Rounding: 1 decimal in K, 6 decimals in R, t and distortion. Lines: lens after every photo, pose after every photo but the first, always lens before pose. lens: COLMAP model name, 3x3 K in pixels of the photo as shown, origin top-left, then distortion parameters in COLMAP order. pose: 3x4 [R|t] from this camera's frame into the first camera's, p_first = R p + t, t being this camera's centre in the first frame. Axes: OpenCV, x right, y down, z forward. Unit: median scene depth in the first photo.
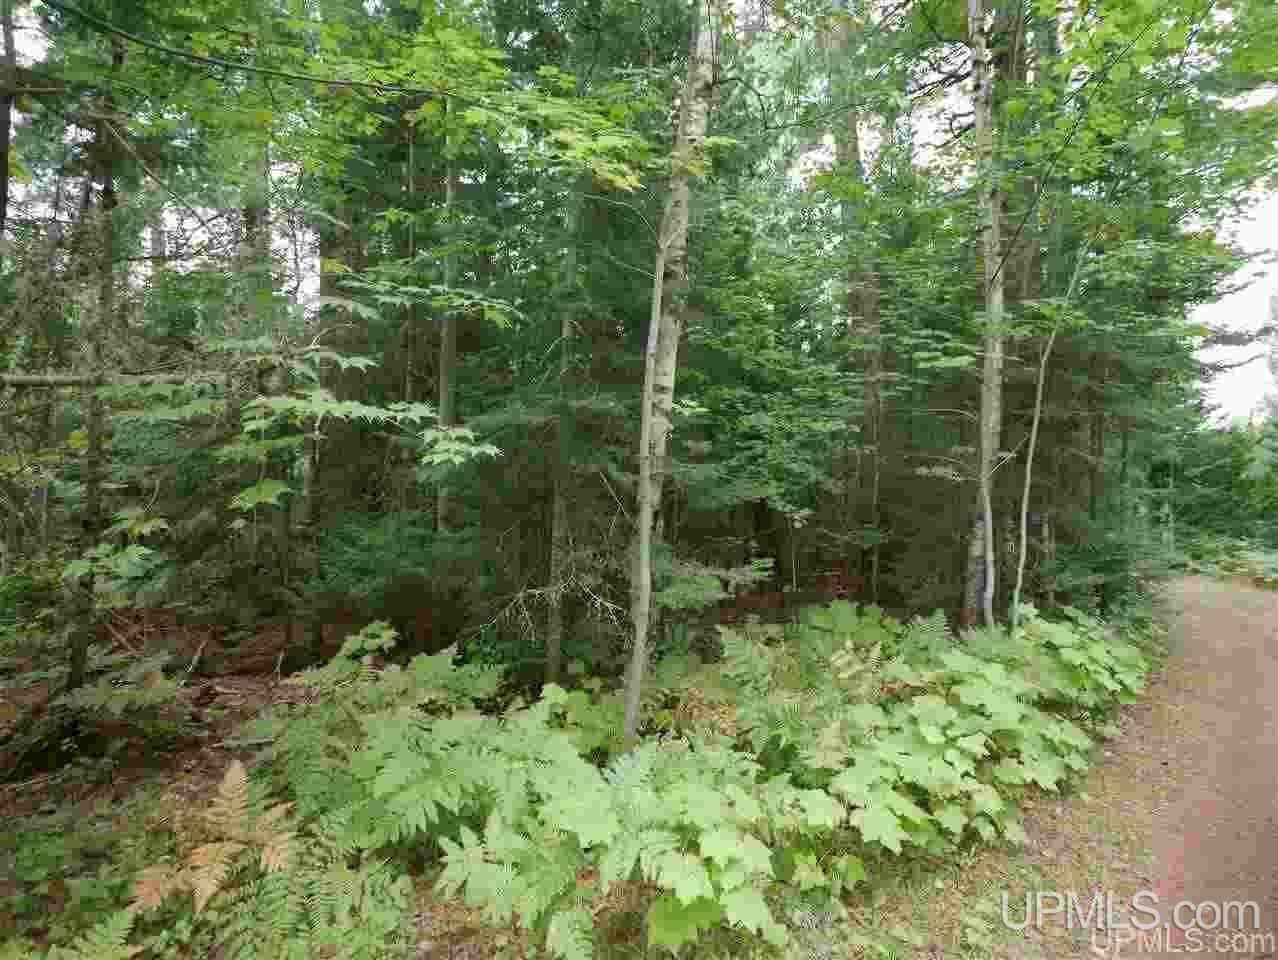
lens RADIAL K [[702.1, 0, 639.1], [0, 702.1, 482.2], [0, 0, 1]] dist [0.001054, 0.001451]
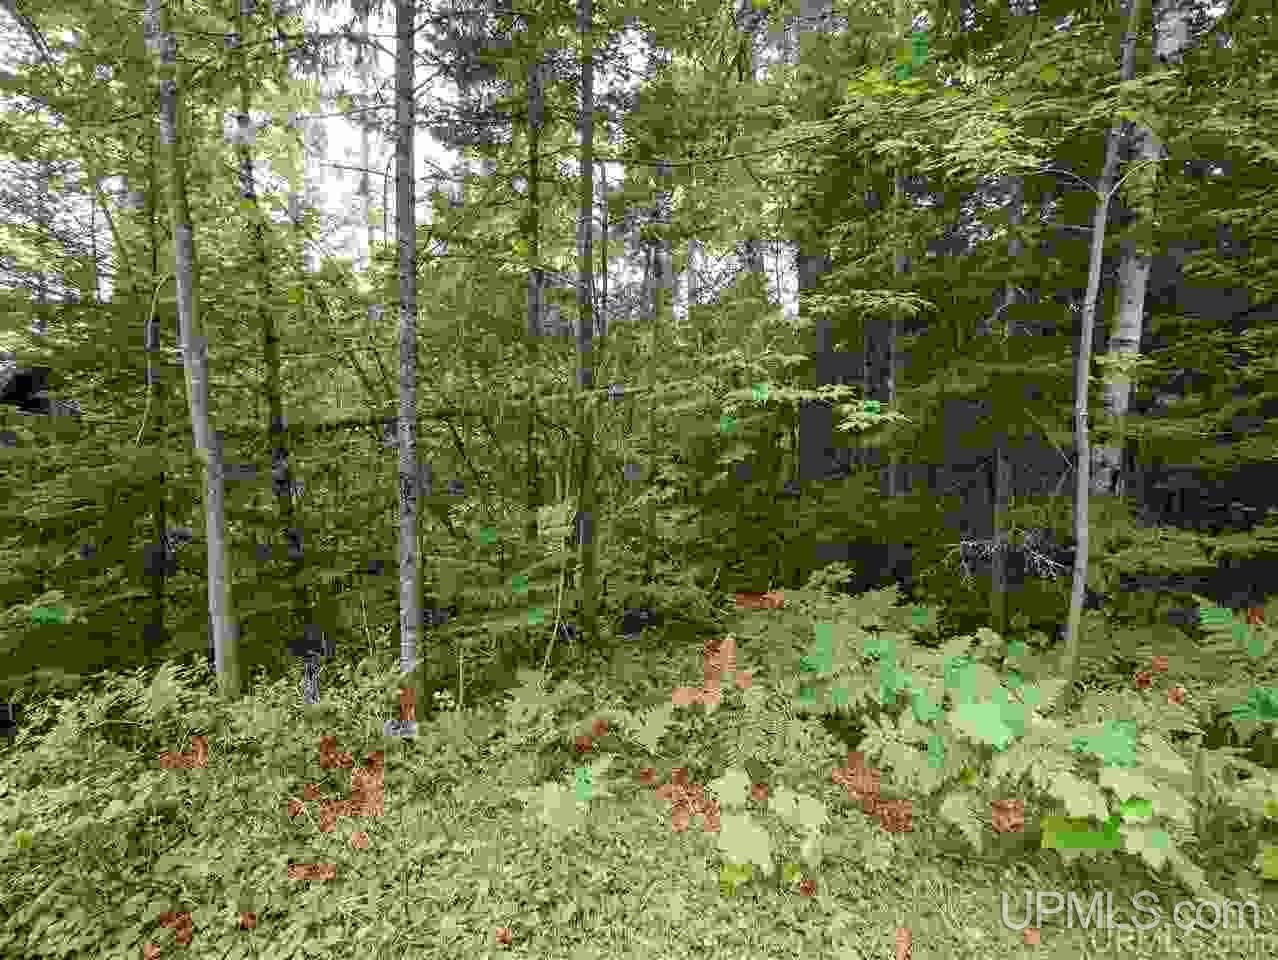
lens RADIAL K [[615.8, 0, 637.8], [0, 615.8, 477.7], [0, 0, 1]] dist [-0.000735, -0.000365]
pose [[0.768856, 0.003631, -0.639411, 0.106796], [0.023191, 0.999168, 0.033559, 0.012199], [0.639001, -0.040631, 0.768132, -0.111944]]
